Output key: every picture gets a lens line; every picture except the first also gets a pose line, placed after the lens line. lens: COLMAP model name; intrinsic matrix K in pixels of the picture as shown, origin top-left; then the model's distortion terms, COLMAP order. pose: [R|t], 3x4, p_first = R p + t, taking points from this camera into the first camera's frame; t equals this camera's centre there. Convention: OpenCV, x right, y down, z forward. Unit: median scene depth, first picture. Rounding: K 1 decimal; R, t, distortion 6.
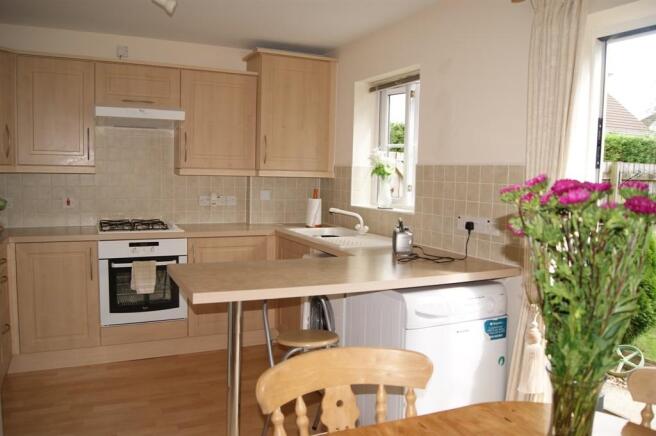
lens RADIAL K [[517.0, 0, 328.0], [0, 517.0, 218.0], [0, 0, 1]] dist [-0.063722, 0.002023]
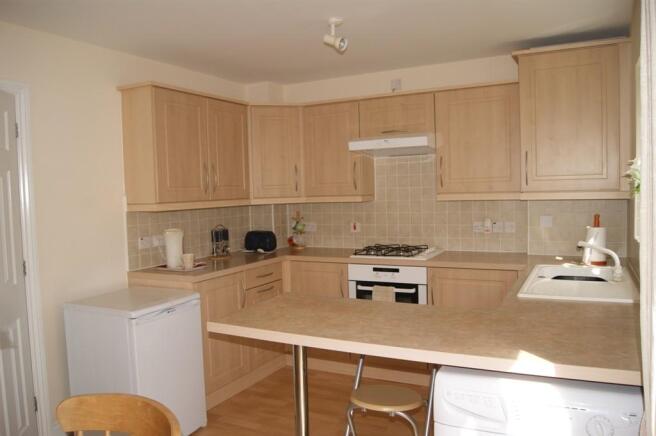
lens RADIAL K [[514.8, 0, 331.0], [0, 514.8, 221.8], [0, 0, 1]] dist [-0.065124, -0.001119]
pose [[0.610511, 0.008836, -0.791958, 0.371992], [-0.026324, 0.999612, -0.009140, -0.031486], [0.791570, 0.026428, 0.610507, 0.263239]]
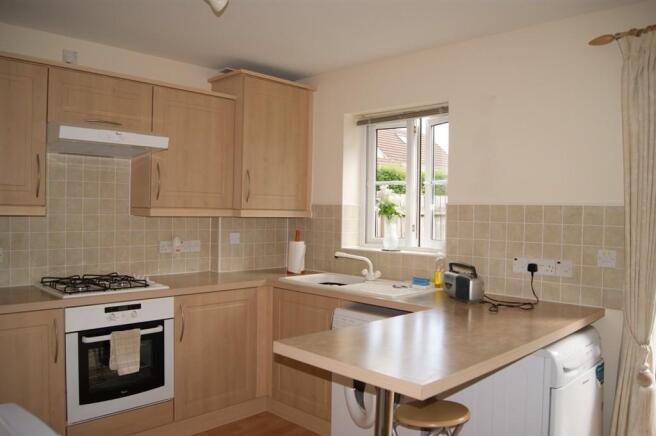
lens RADIAL K [[514.8, 0, 331.0], [0, 514.8, 221.8], [0, 0, 1]] dist [-0.065124, -0.001119]
pose [[0.939746, -0.012896, 0.341629, -0.307809], [0.033053, 0.998034, -0.053249, -0.024866], [-0.340271, 0.061333, 0.938325, 0.169679]]
